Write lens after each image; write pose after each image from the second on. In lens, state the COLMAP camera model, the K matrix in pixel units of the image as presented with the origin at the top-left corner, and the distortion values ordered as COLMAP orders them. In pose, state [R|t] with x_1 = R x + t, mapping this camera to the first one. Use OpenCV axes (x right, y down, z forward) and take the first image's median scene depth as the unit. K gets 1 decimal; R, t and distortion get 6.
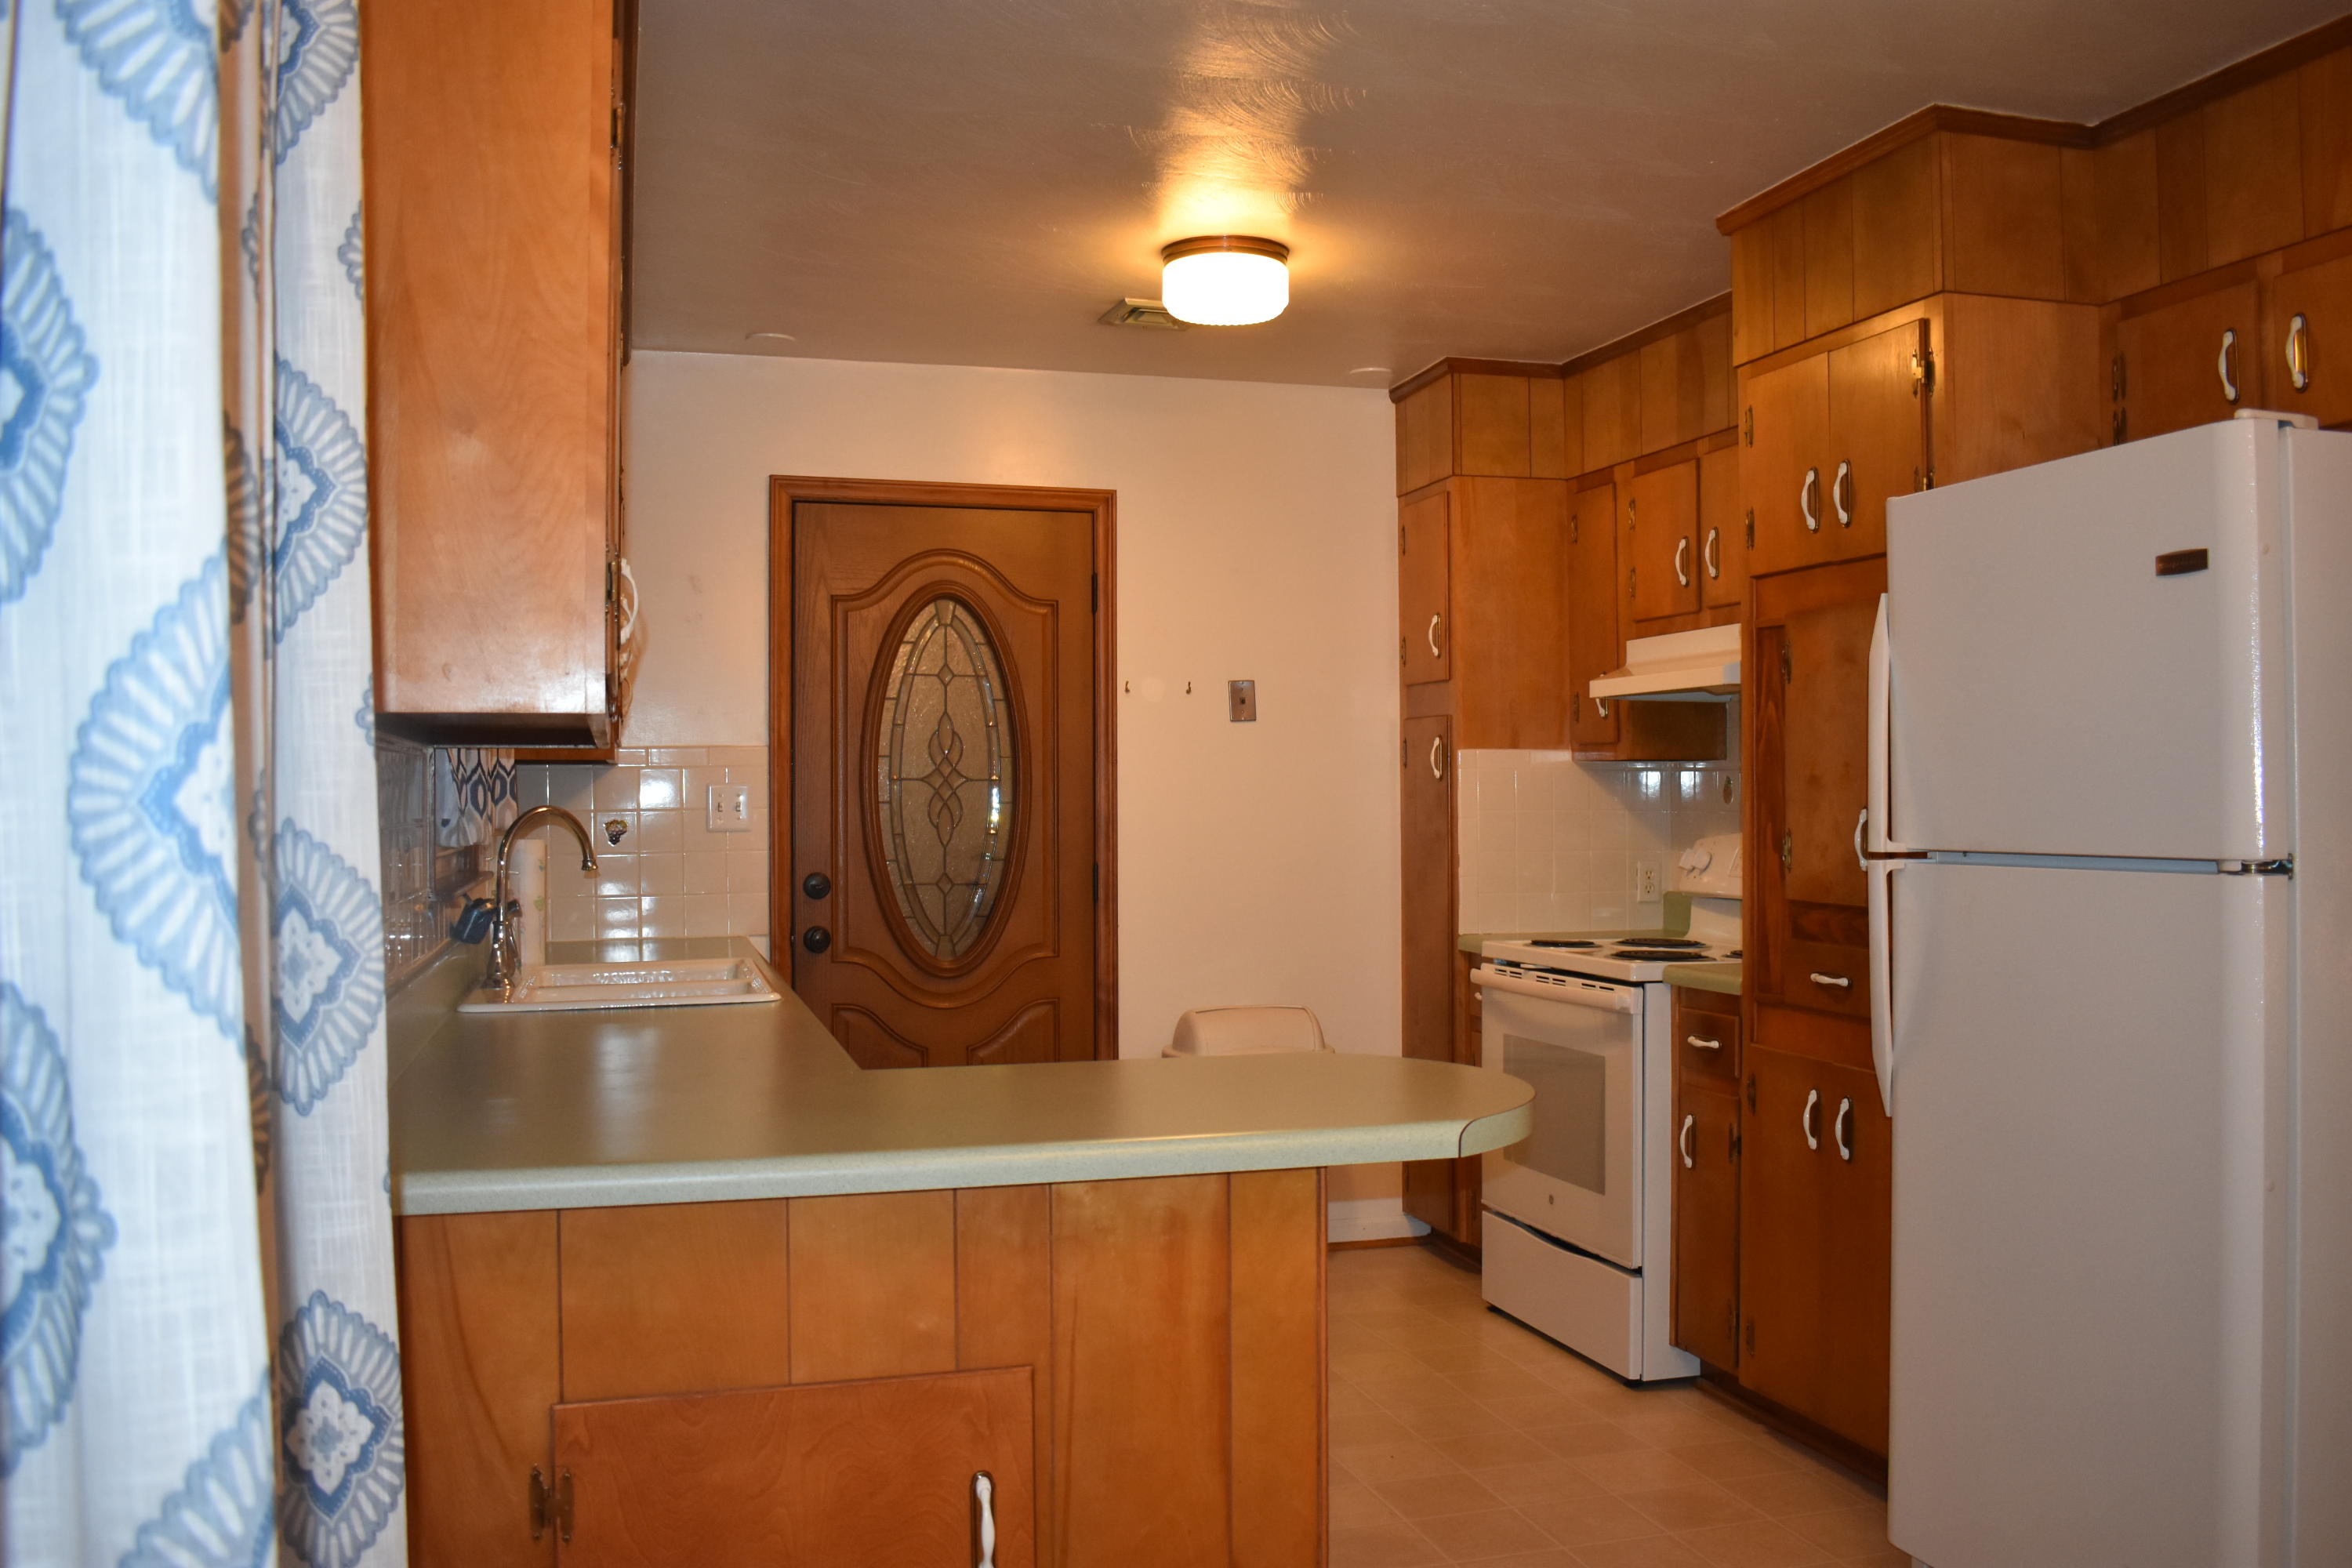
lens RADIAL K [[2057.4, 0, 1178.0], [0, 2057.4, 782.5], [0, 0, 1]] dist [0.000791, 0.000228]
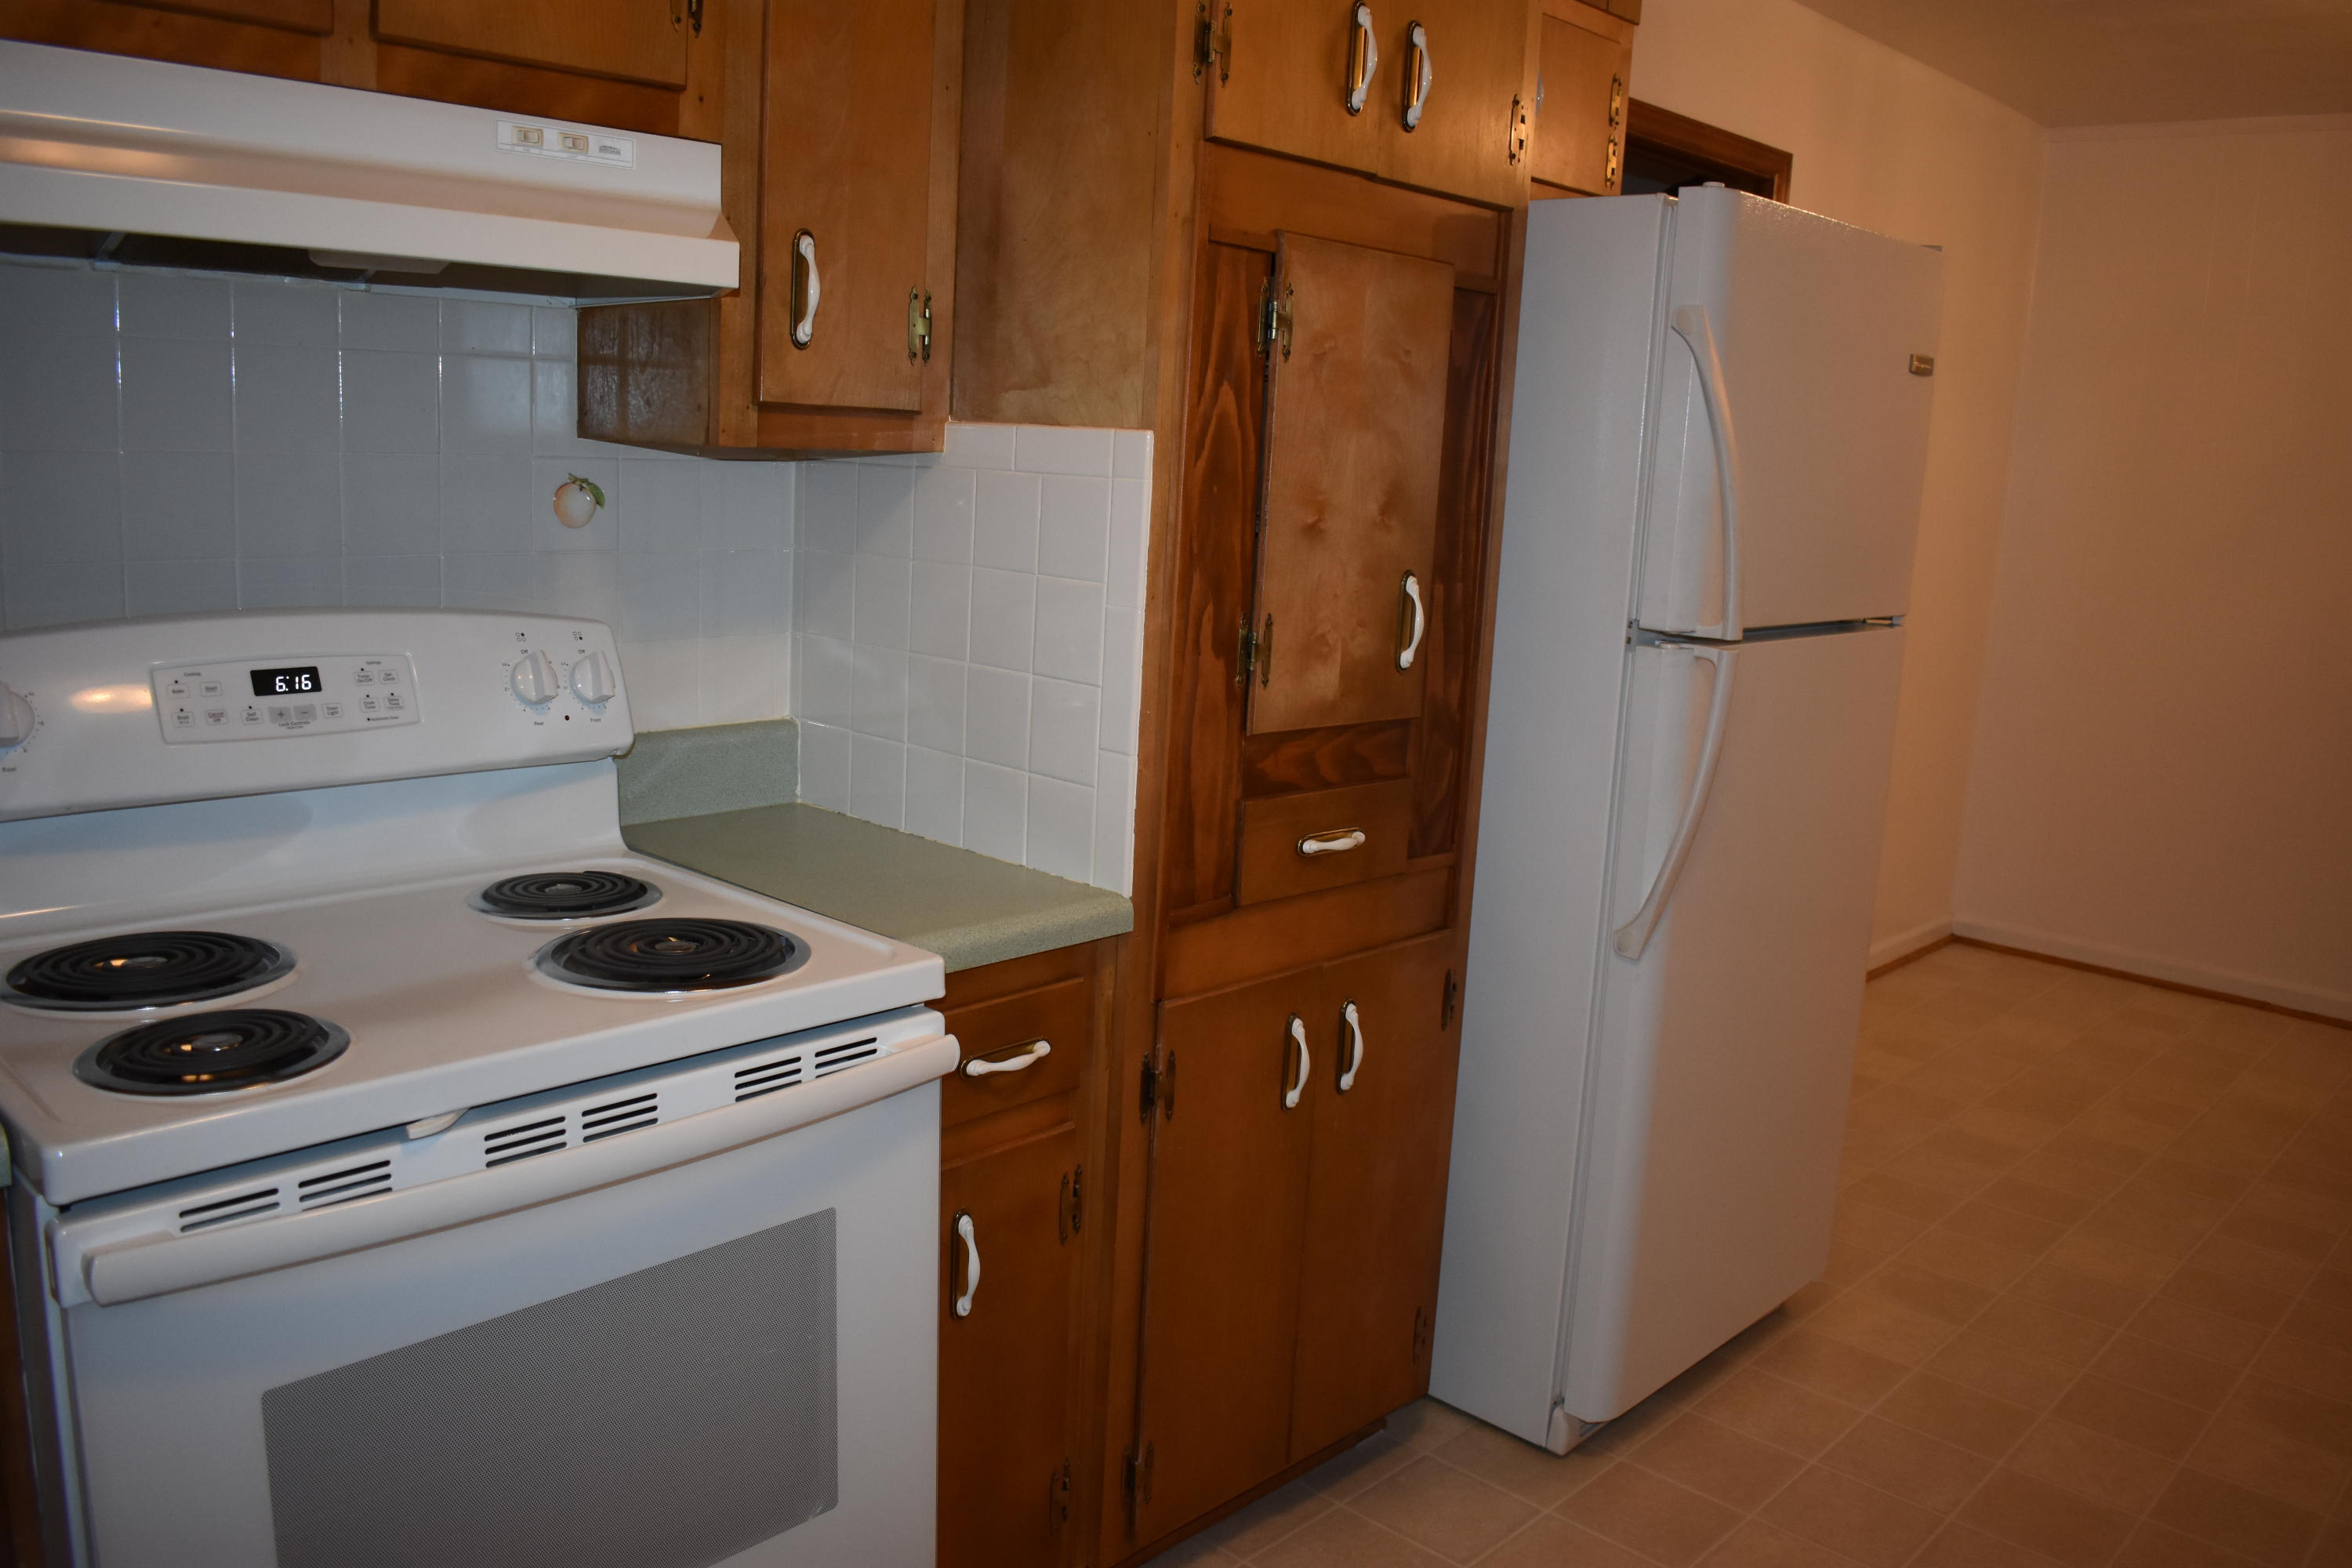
lens RADIAL K [[1805.6, 0, 1176.3], [0, 1805.6, 760.8], [0, 0, 1]] dist [-0.088302, 0.002346]
pose [[-0.532277, -0.170296, 0.829265, -0.064366], [-0.050655, 0.984210, 0.169601, -0.011851], [-0.845054, 0.048268, -0.532498, 0.702861]]
